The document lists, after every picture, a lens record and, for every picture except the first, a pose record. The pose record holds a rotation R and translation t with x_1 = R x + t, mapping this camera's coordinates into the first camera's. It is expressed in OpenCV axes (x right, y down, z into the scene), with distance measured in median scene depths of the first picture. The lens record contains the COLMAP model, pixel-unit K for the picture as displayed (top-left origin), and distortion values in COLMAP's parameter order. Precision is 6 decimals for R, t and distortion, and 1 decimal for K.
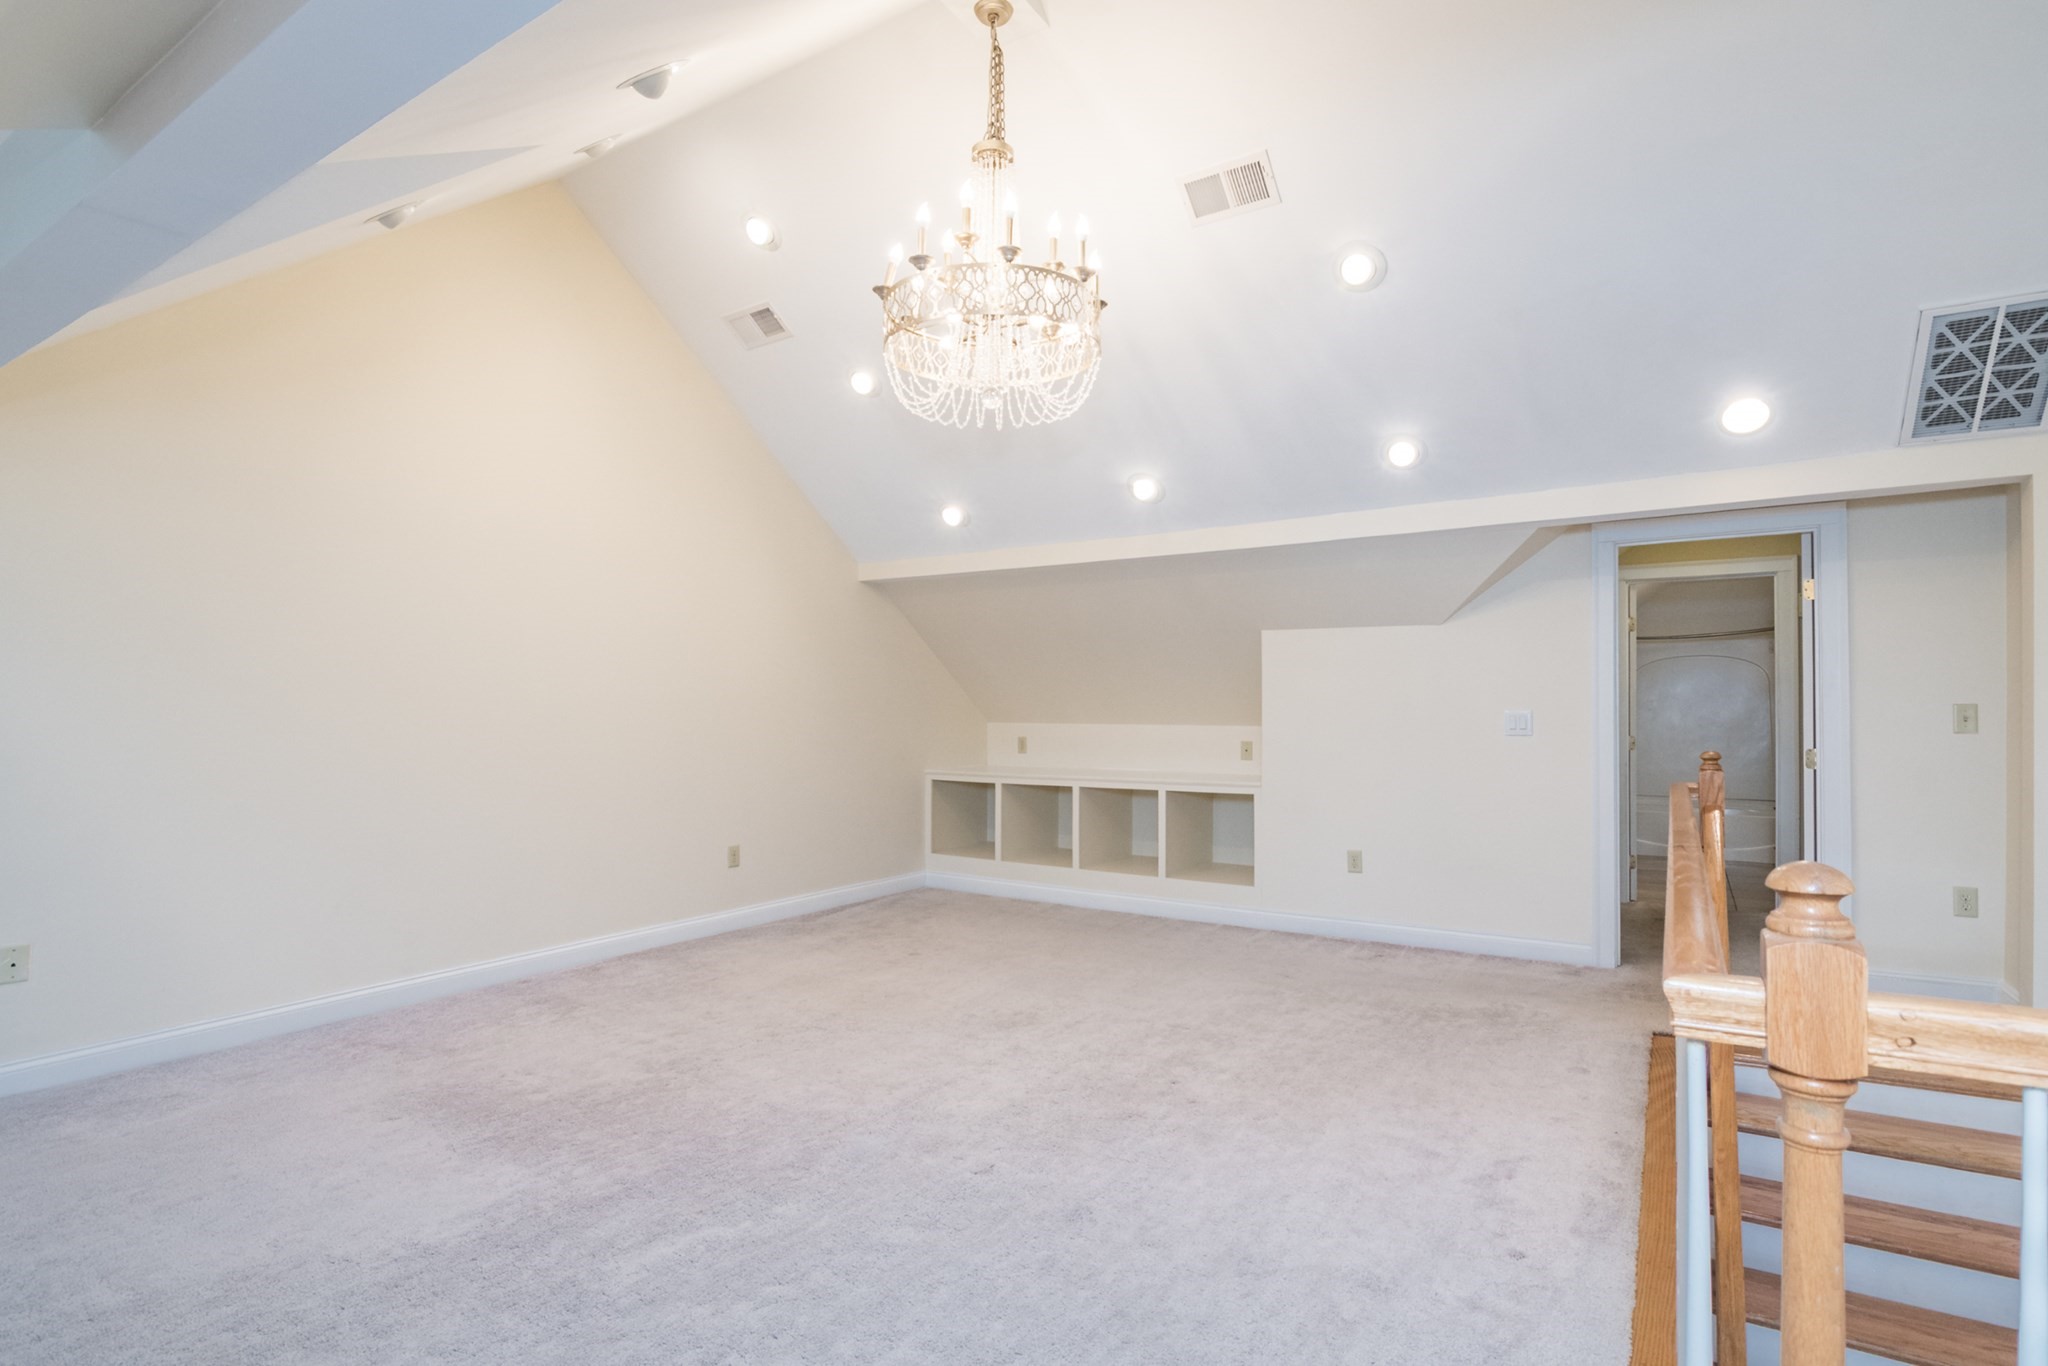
lens RADIAL K [[1002.7, 0, 1017.1], [0, 1002.7, 697.4], [0, 0, 1]] dist [-0.004755, -0.003288]
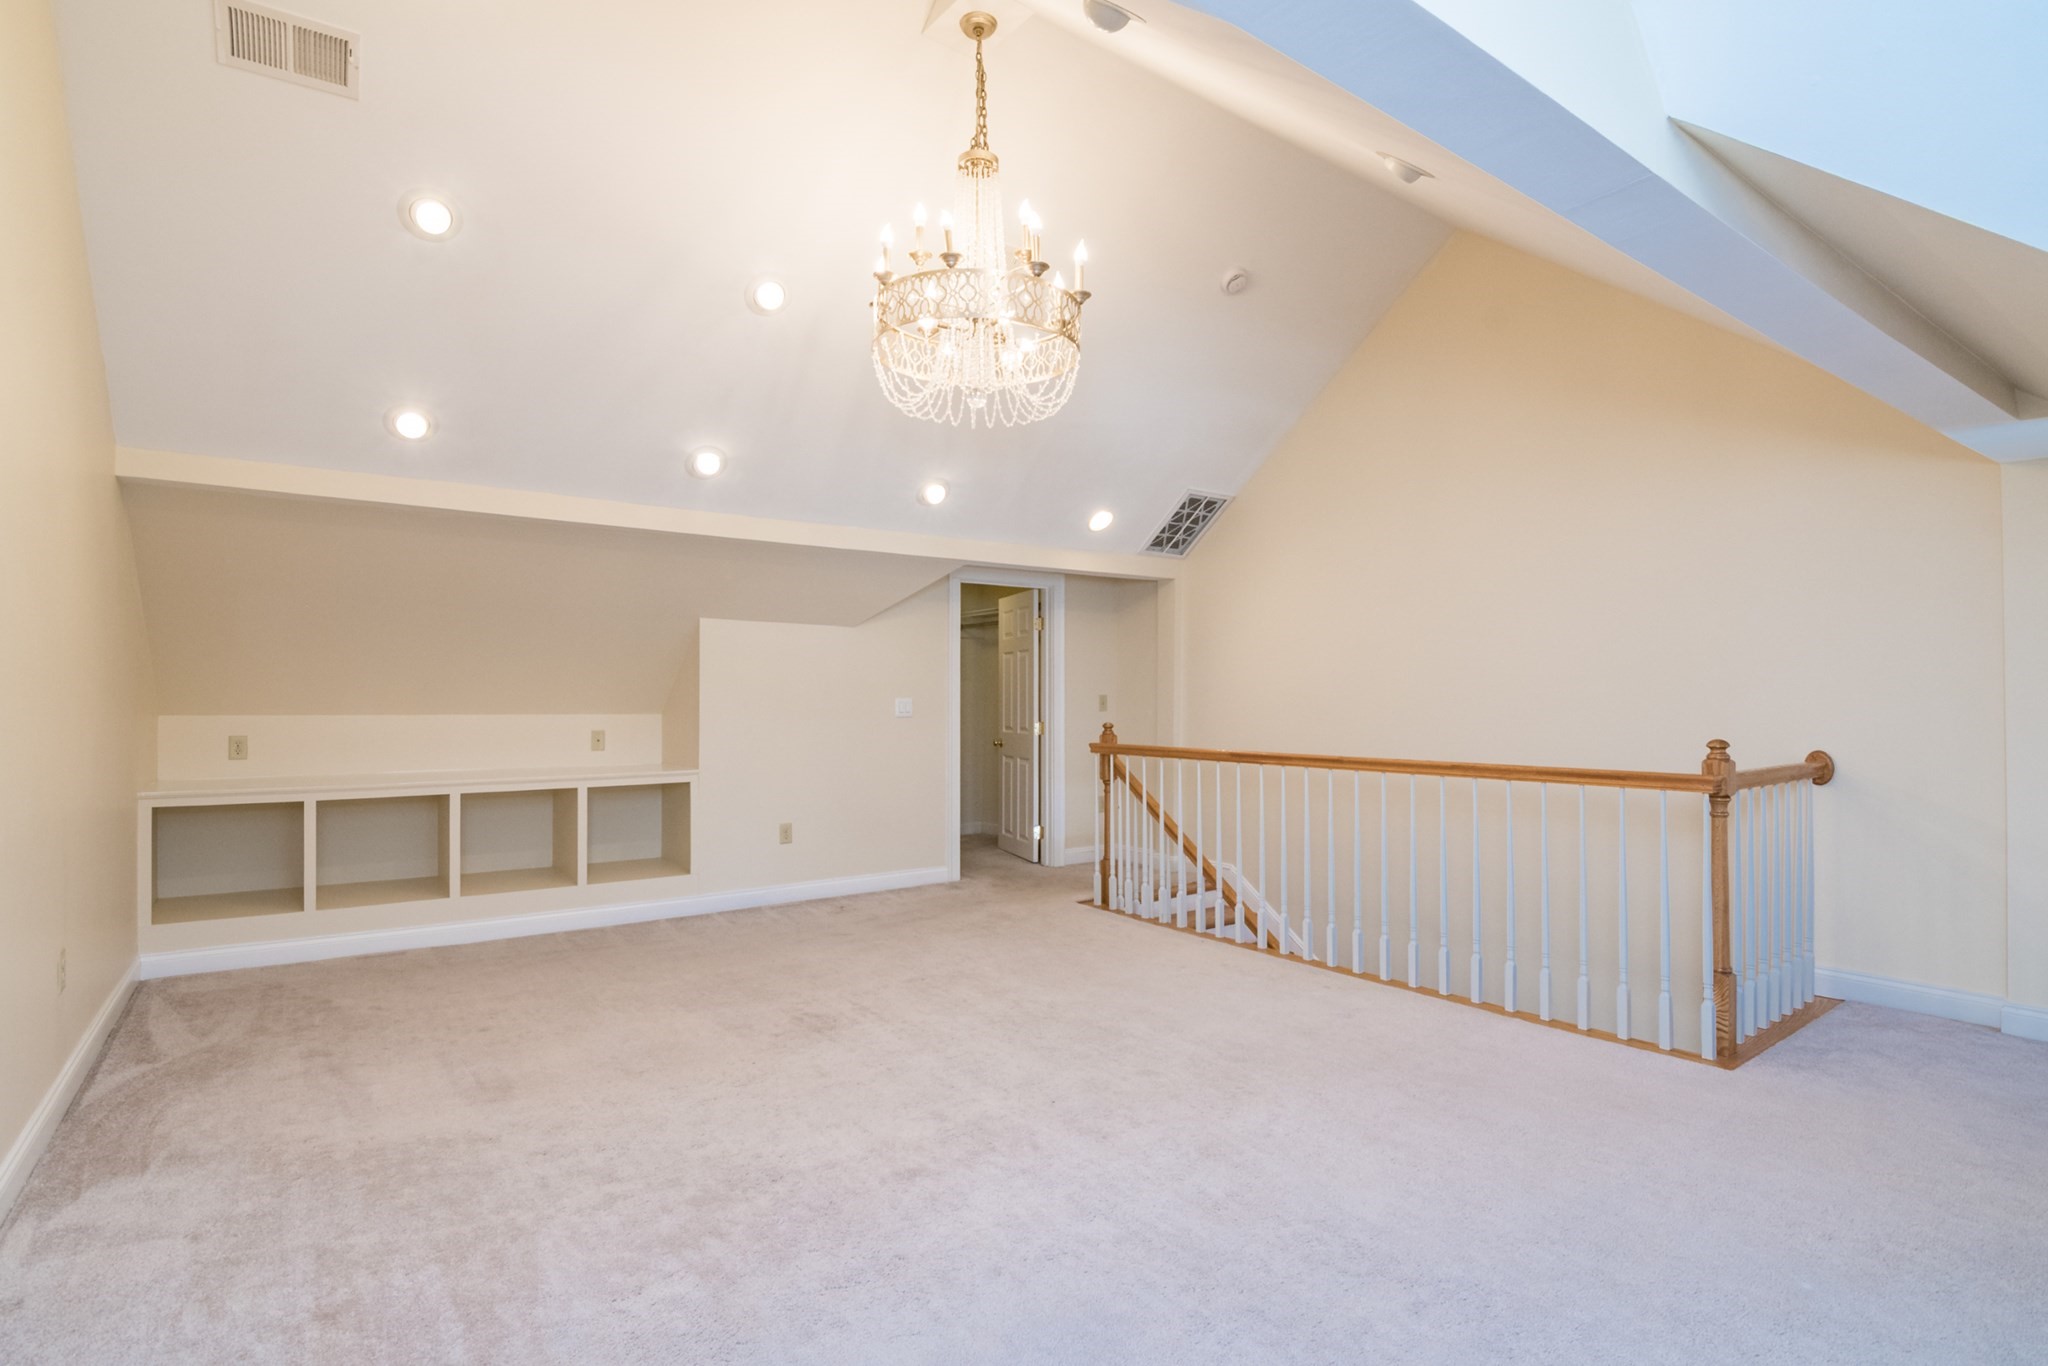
lens RADIAL K [[1002.7, 0, 1003.1], [0, 1002.7, 684.5], [0, 0, 1]] dist [-0.004755, -0.003288]
pose [[0.368891, 0.018174, 0.929295, -0.576512], [-0.009690, 0.999830, -0.015707, 0.012933], [-0.929422, -0.003211, 0.369004, 0.345532]]
